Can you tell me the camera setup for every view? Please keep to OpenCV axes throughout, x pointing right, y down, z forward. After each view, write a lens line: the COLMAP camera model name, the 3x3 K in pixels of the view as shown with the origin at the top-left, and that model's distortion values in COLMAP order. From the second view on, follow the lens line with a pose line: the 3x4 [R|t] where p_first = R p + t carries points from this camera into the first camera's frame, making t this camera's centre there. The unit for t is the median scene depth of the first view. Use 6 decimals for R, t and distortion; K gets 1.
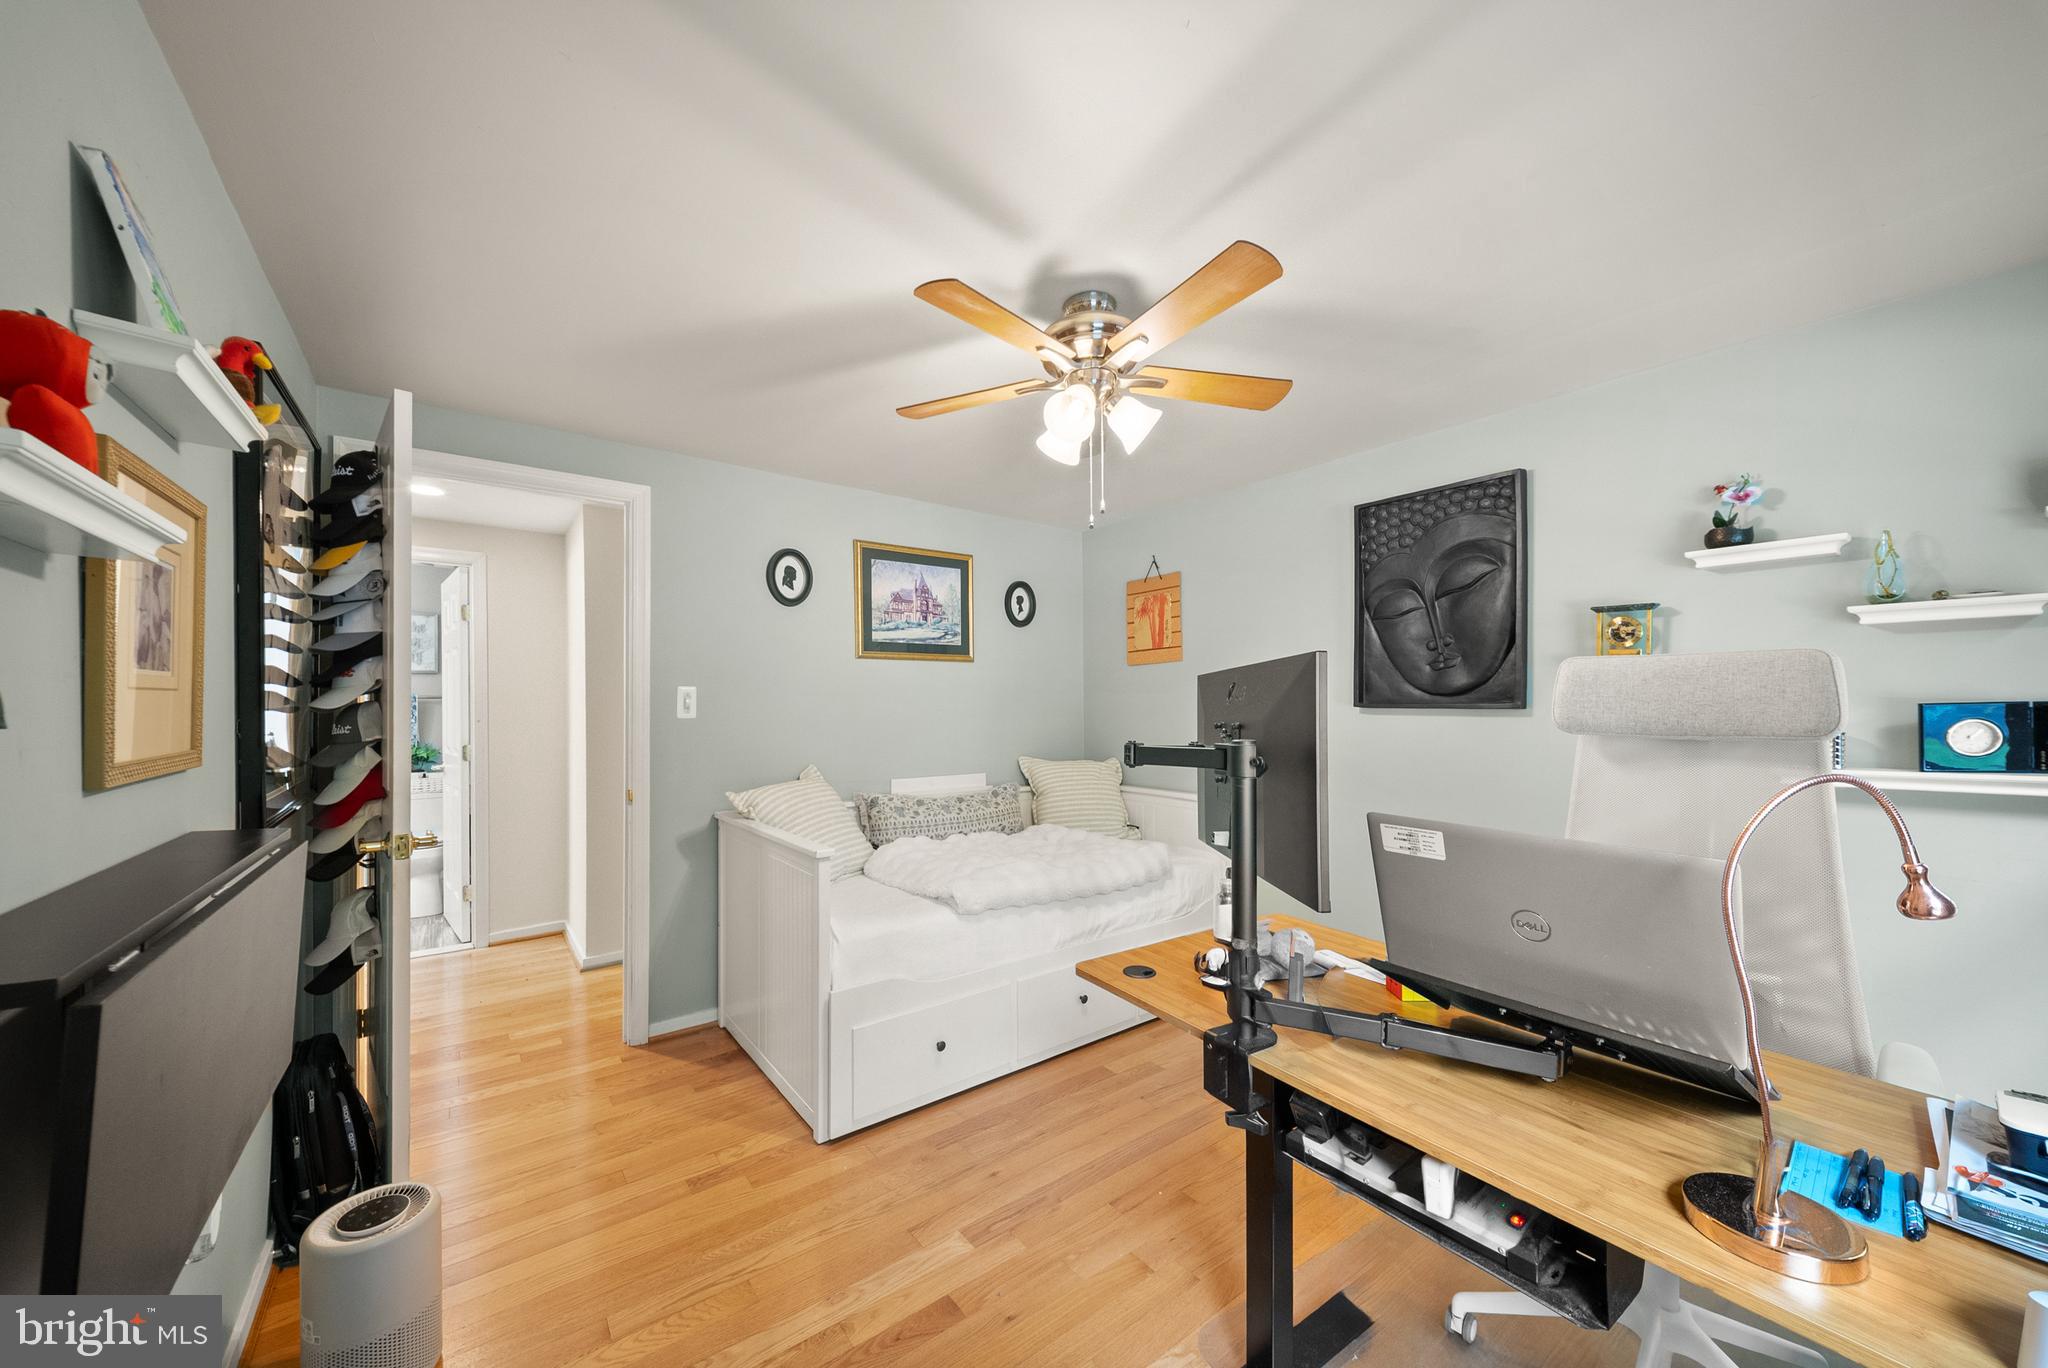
lens RADIAL K [[741.2, 0, 1014.7], [0, 741.2, 694.0], [0, 0, 1]] dist [-0.000756, -0.000143]
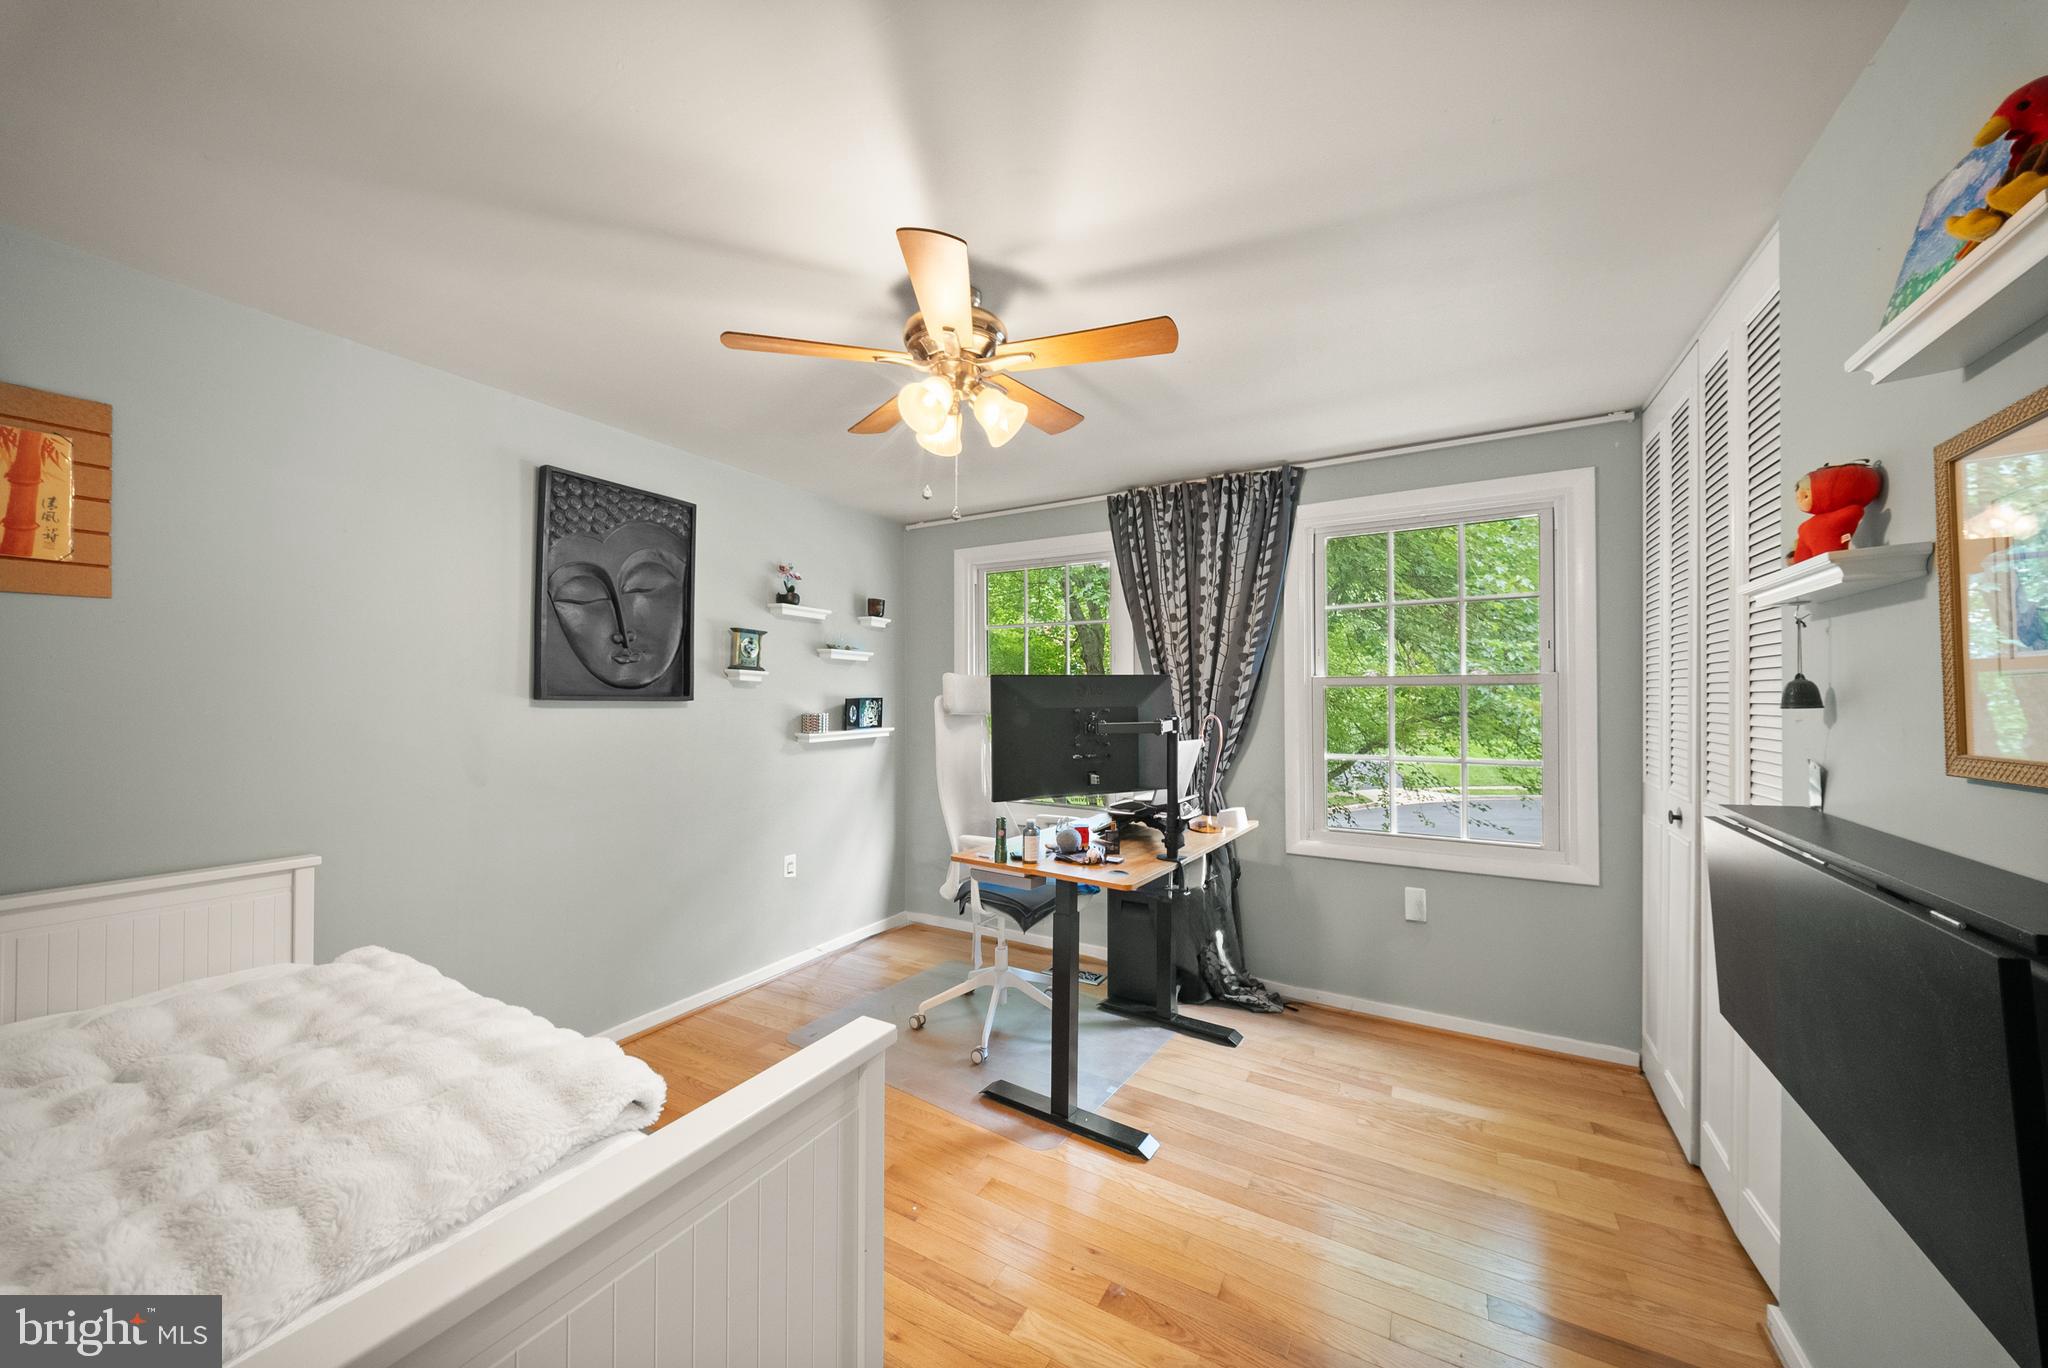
lens RADIAL K [[741.2, 0, 1014.7], [0, 741.2, 694.0], [0, 0, 1]] dist [-0.000756, -0.000143]
pose [[-0.393824, 0.016816, 0.919032, -0.757627], [-0.005325, 0.999774, -0.020575, 0.032279], [-0.919171, -0.012997, -0.393645, 1.195306]]
